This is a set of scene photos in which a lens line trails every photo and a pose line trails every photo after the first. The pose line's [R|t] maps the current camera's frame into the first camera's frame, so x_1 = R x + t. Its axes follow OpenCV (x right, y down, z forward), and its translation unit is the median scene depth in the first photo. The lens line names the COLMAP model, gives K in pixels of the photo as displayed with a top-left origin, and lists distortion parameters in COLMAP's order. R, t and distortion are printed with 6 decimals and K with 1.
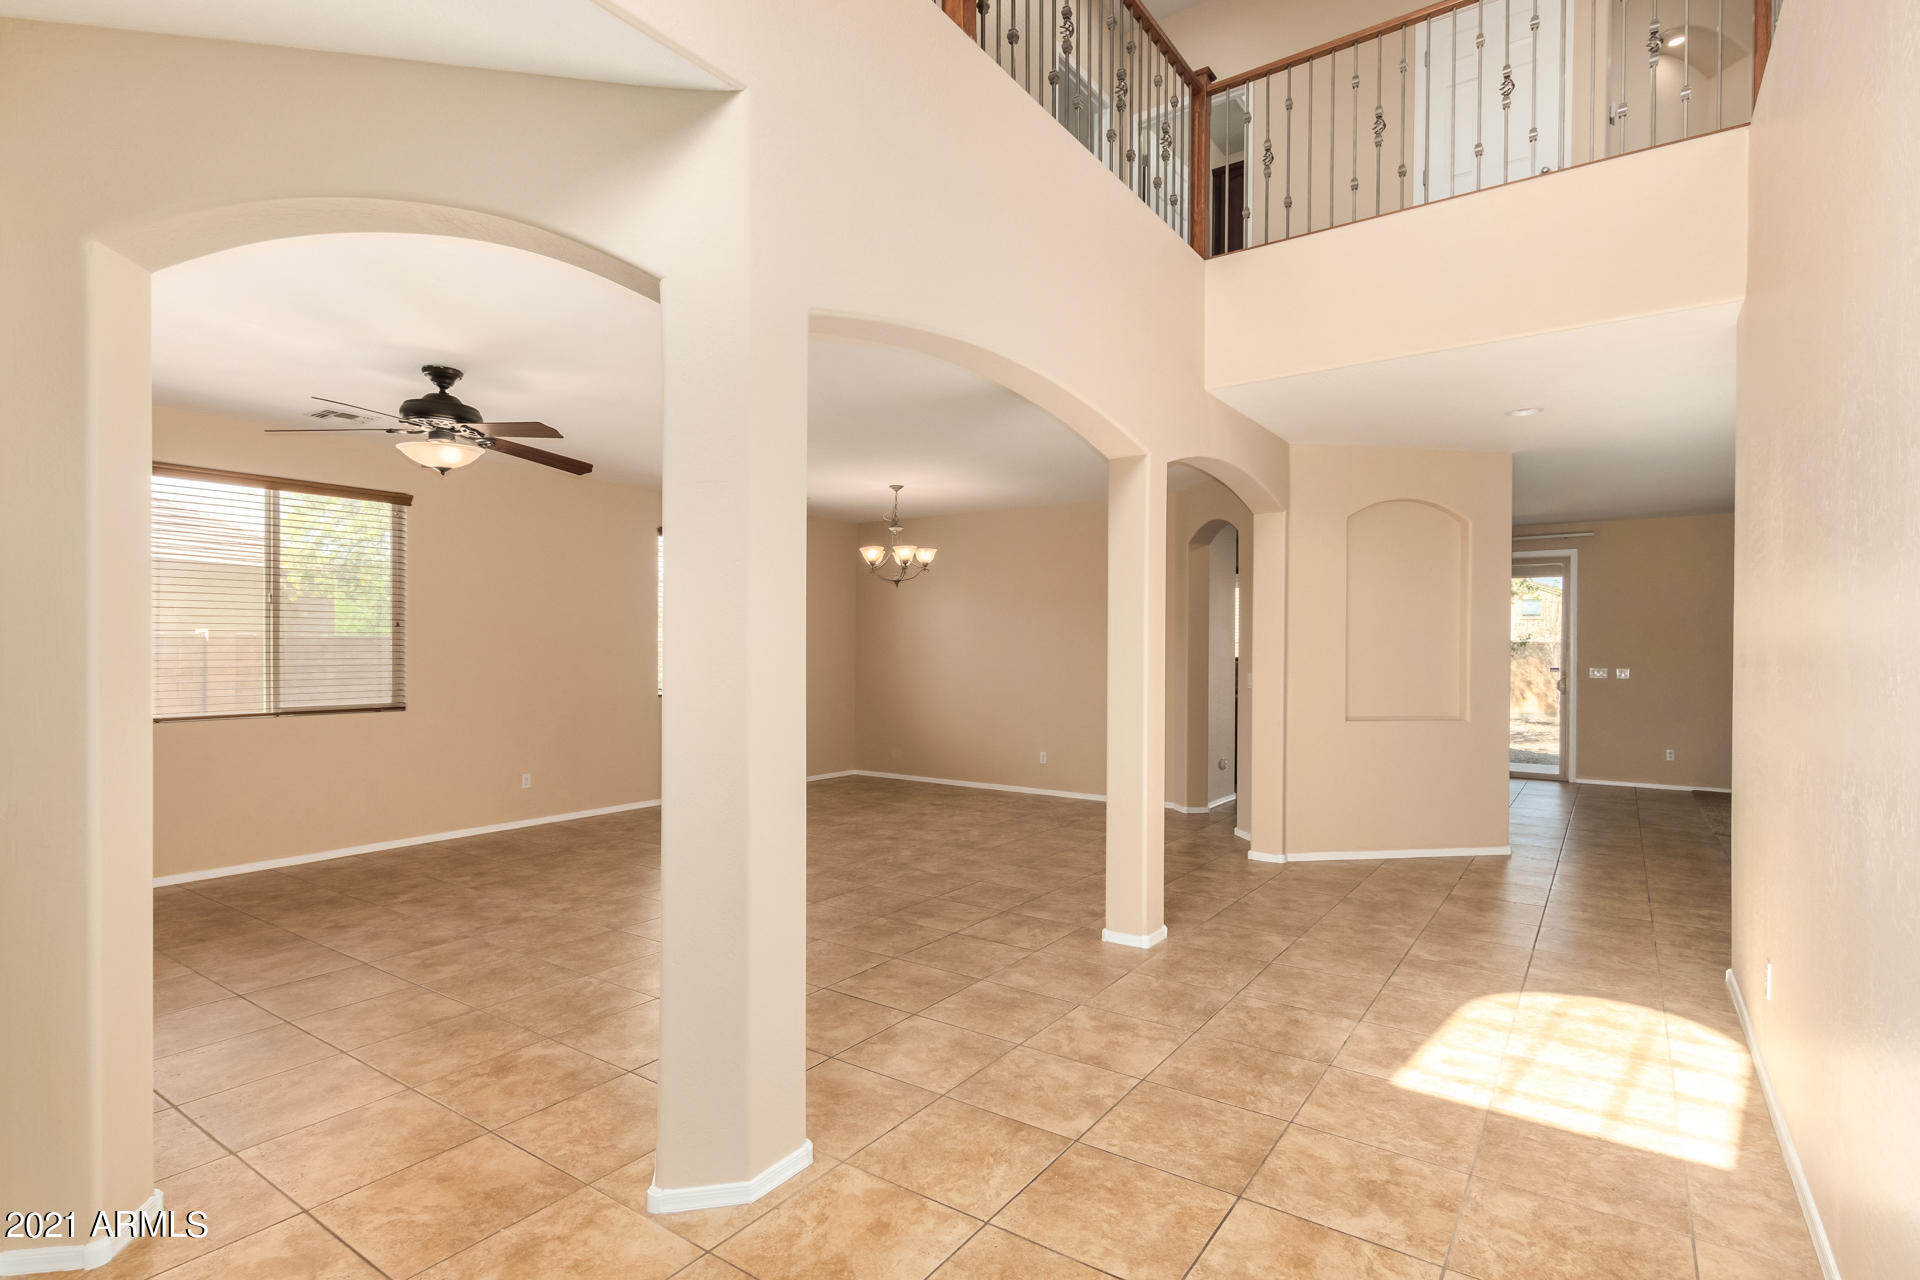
lens RADIAL K [[941.2, 0, 957.4], [0, 941.2, 648.3], [0, 0, 1]] dist [0.013274, -0.000776]
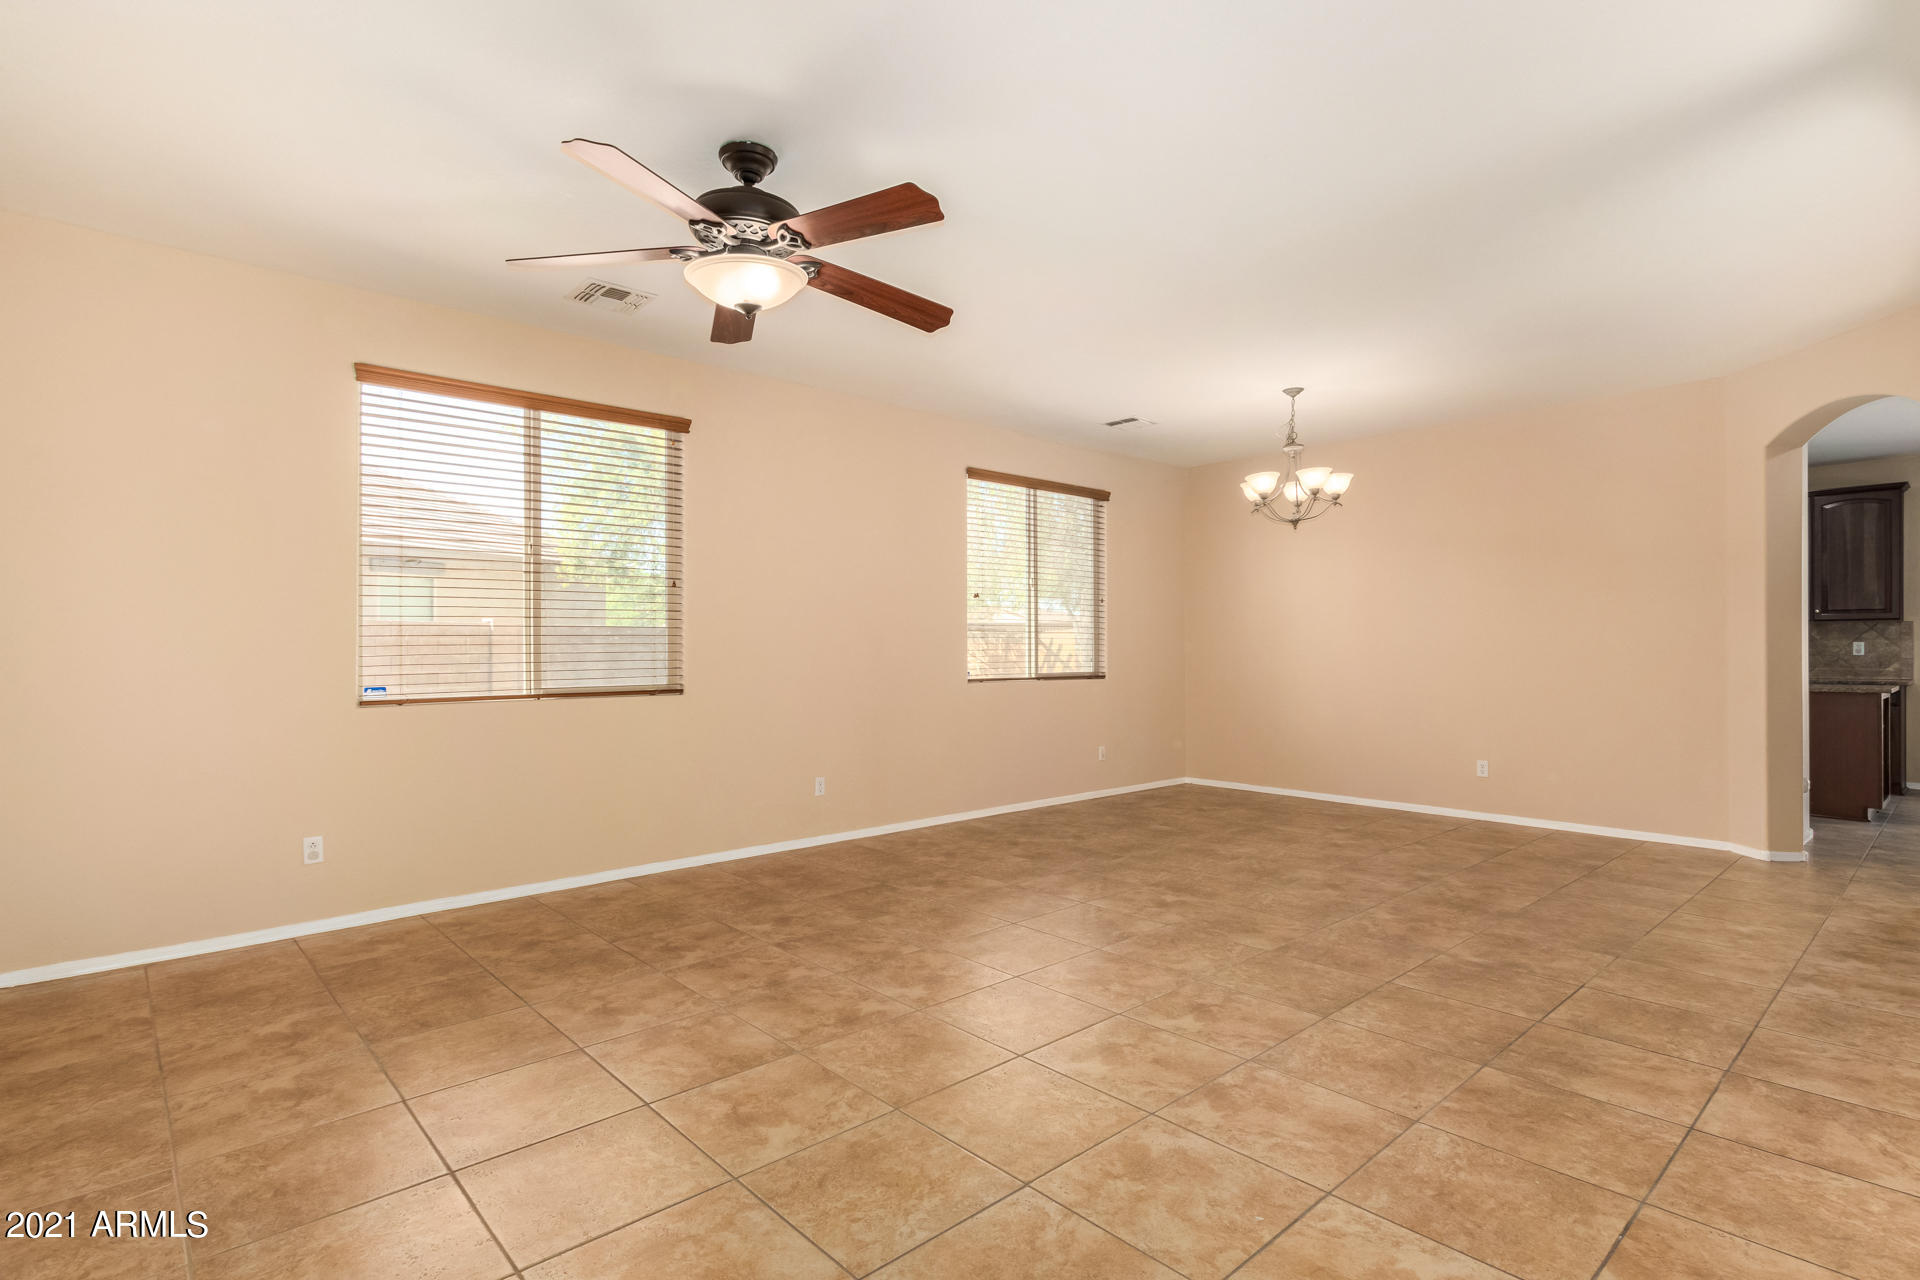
lens RADIAL K [[939.8, 0, 960.0], [0, 939.8, 640.0], [0, 0, 1]] dist [0.001748, 0.000393]
pose [[0.975167, -0.008687, -0.221302, -0.228872], [0.006804, 0.999934, -0.009270, 0.036452], [0.221368, 0.007535, 0.975161, 0.355281]]
